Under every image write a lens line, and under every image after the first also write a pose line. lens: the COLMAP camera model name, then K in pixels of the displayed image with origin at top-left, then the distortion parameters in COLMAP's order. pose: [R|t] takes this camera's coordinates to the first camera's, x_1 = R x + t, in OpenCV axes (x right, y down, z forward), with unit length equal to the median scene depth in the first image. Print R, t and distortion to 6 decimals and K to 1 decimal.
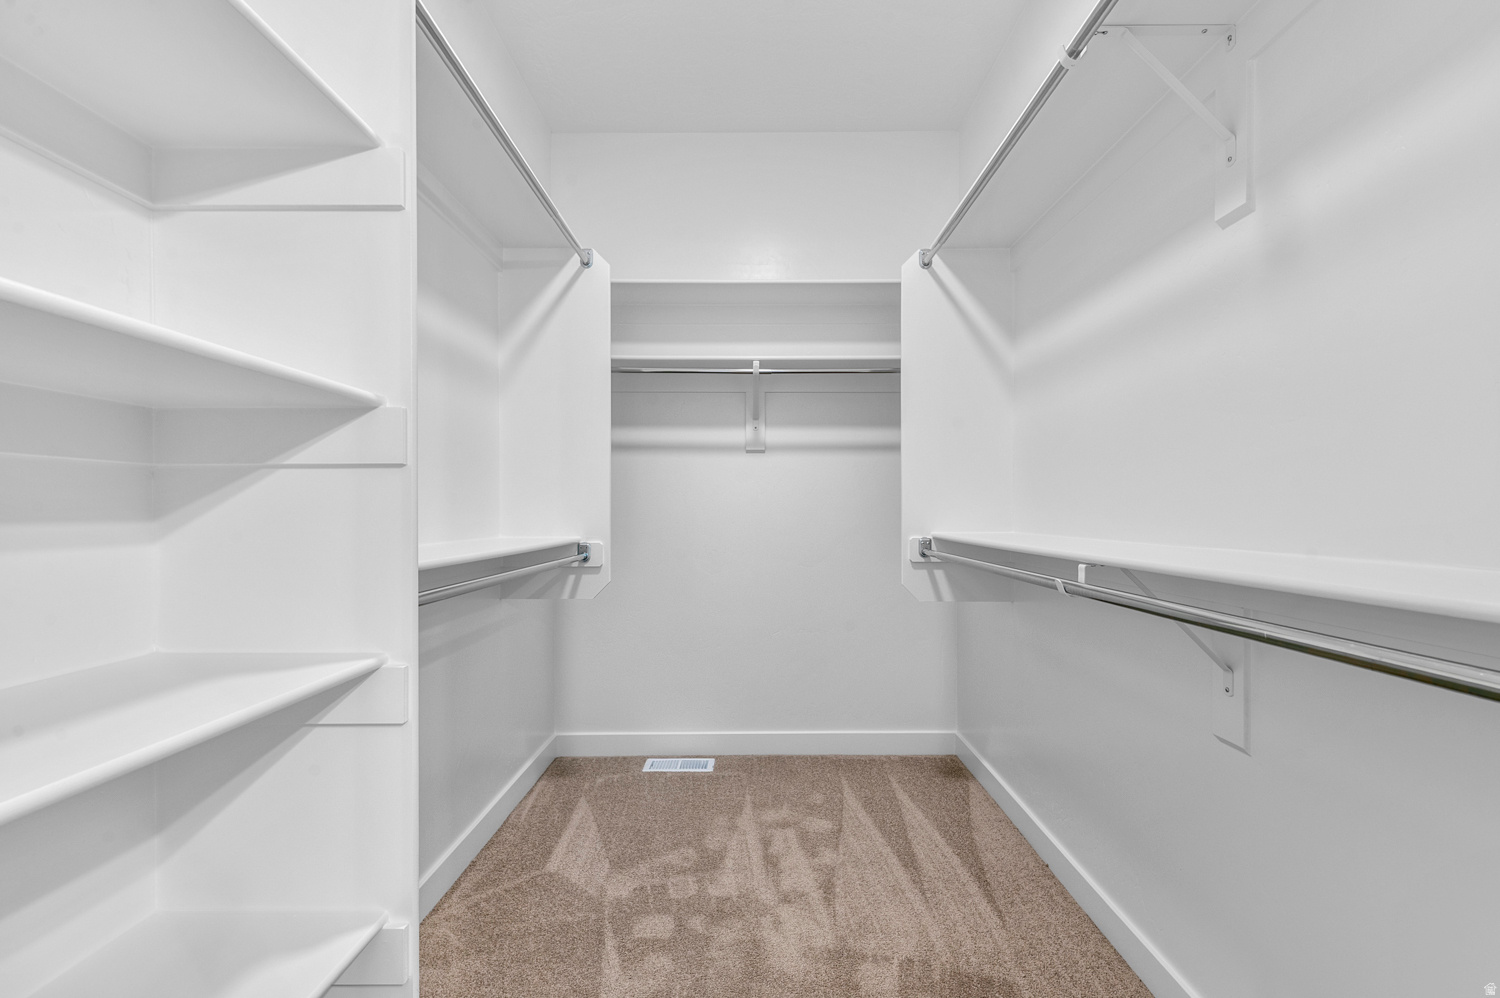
lens RADIAL K [[680.7, 0, 754.8], [0, 680.7, 507.1], [0, 0, 1]] dist [0.011340, -0.000157]
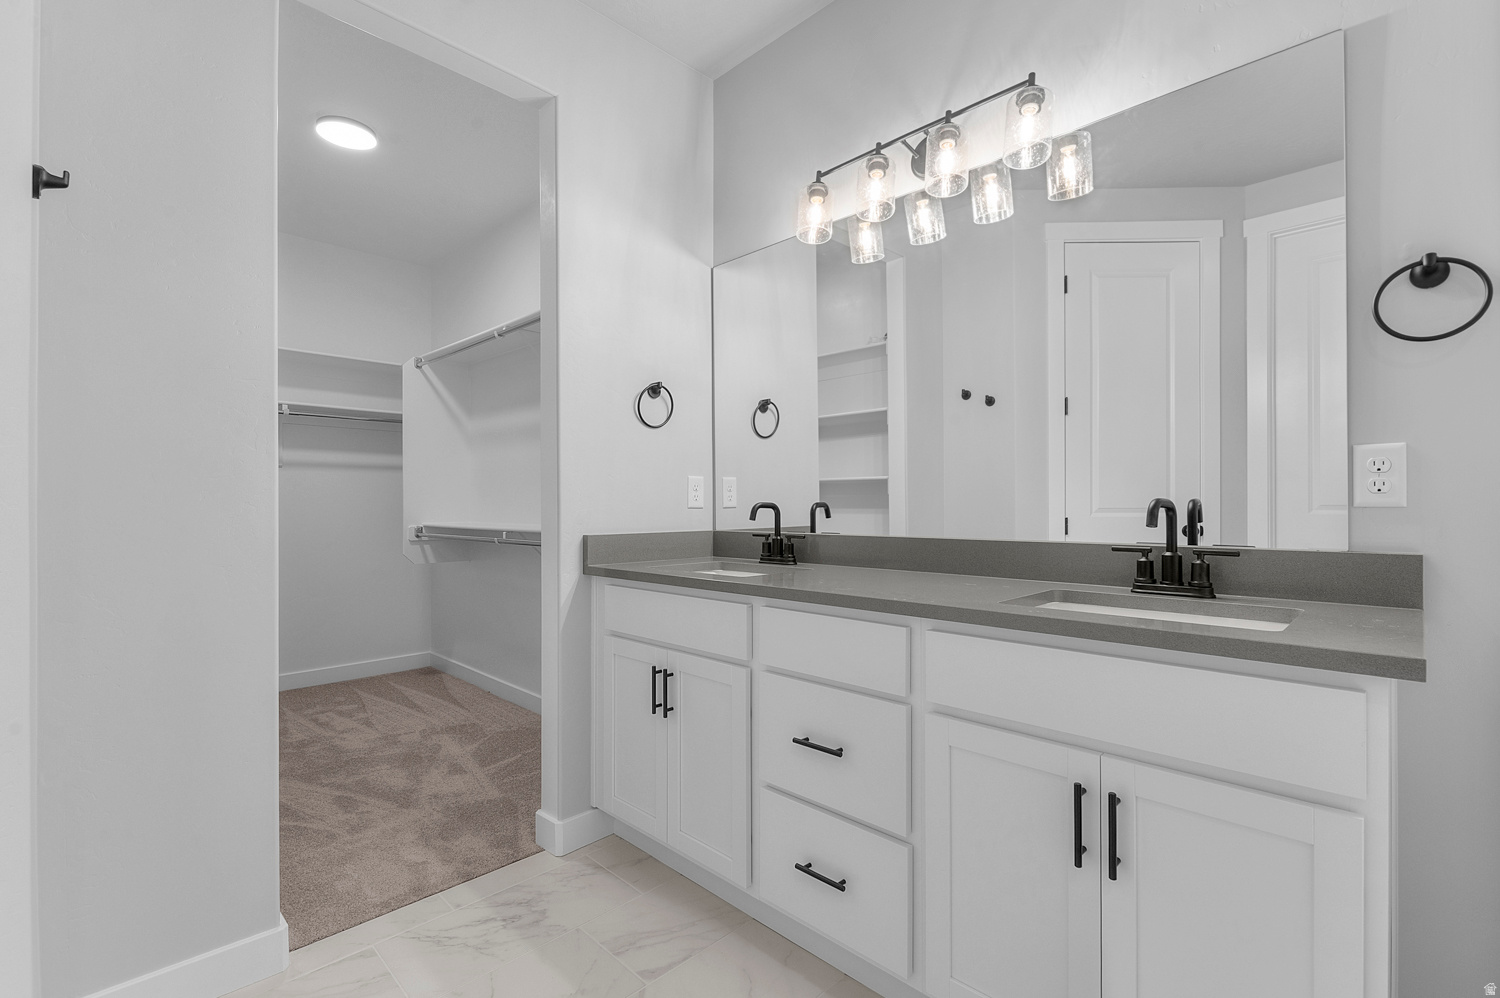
lens RADIAL K [[680.7, 0, 754.8], [0, 680.7, 507.1], [0, 0, 1]] dist [0.011340, -0.000157]
pose [[0.706852, -0.003466, 0.707353, -0.383866], [-0.000511, 0.999985, 0.005411, -0.013136], [-0.707361, -0.004186, 0.706840, -0.848185]]
